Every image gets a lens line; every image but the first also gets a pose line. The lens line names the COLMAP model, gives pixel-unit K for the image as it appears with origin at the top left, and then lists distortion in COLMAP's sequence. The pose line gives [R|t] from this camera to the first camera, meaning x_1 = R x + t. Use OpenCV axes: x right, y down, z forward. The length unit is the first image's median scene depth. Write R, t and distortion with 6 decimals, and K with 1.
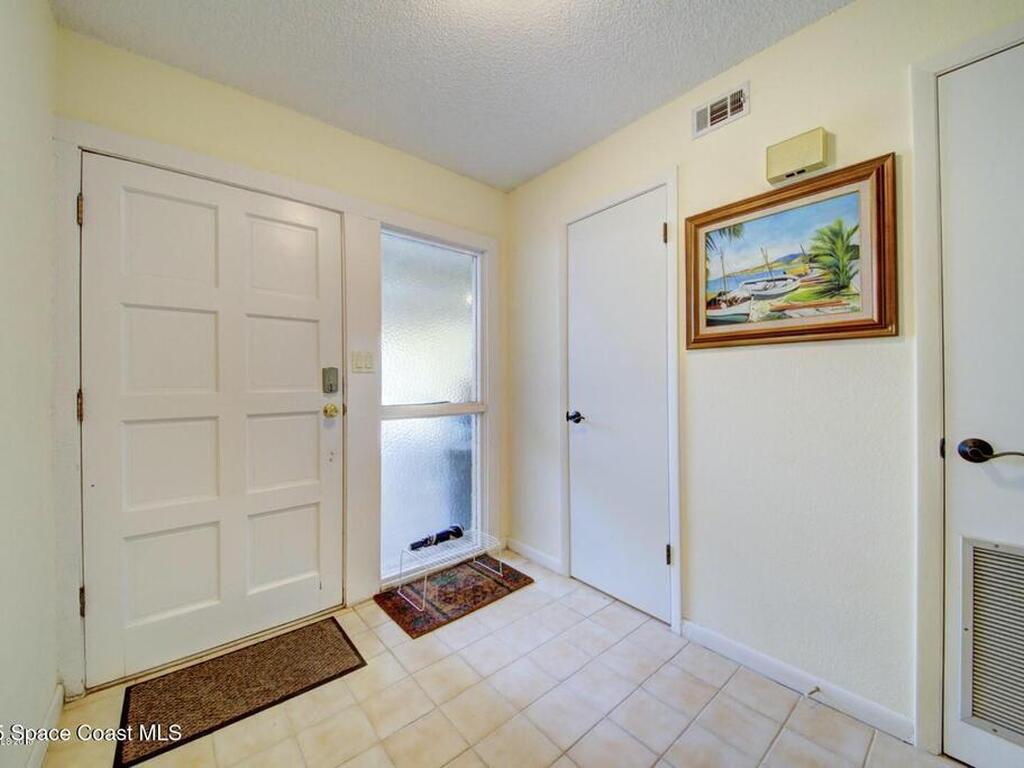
lens RADIAL K [[401.2, 0, 512.0], [0, 401.2, 384.0], [0, 0, 1]] dist [0.046816, -0.029706]
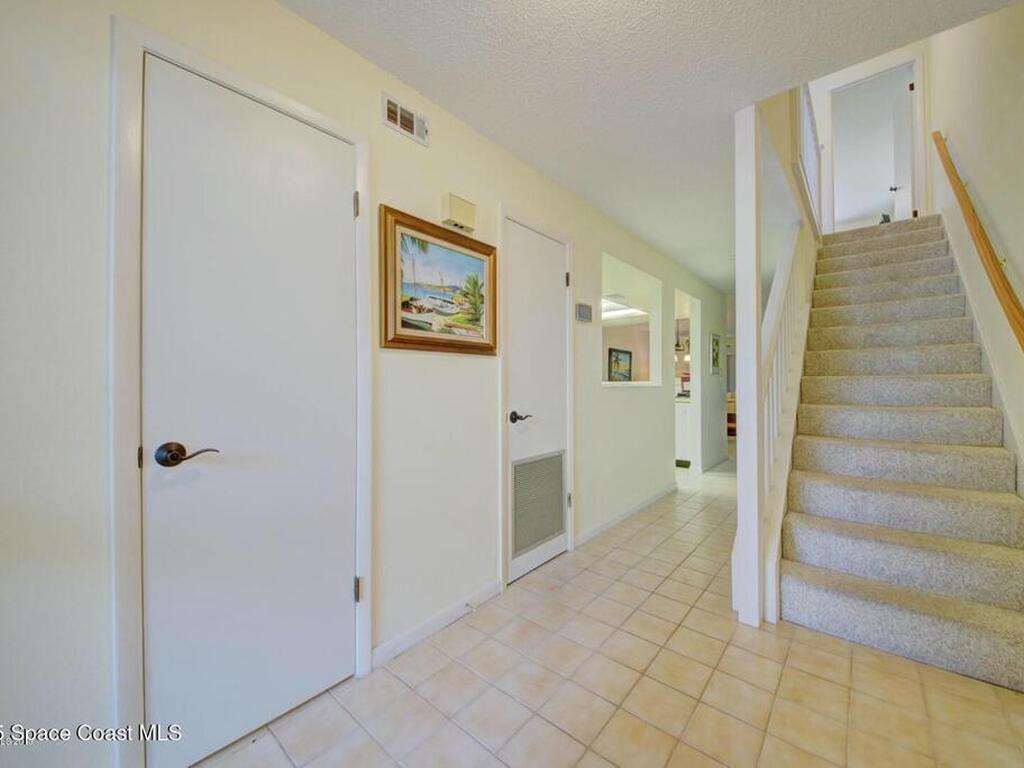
lens RADIAL K [[401.2, 0, 512.0], [0, 401.2, 384.0], [0, 0, 1]] dist [0.046816, -0.029706]
pose [[-0.161473, 0.015794, 0.986751, -0.582960], [0.027257, 0.999562, -0.011538, 0.016151], [-0.986501, 0.025032, -0.161832, 0.986932]]
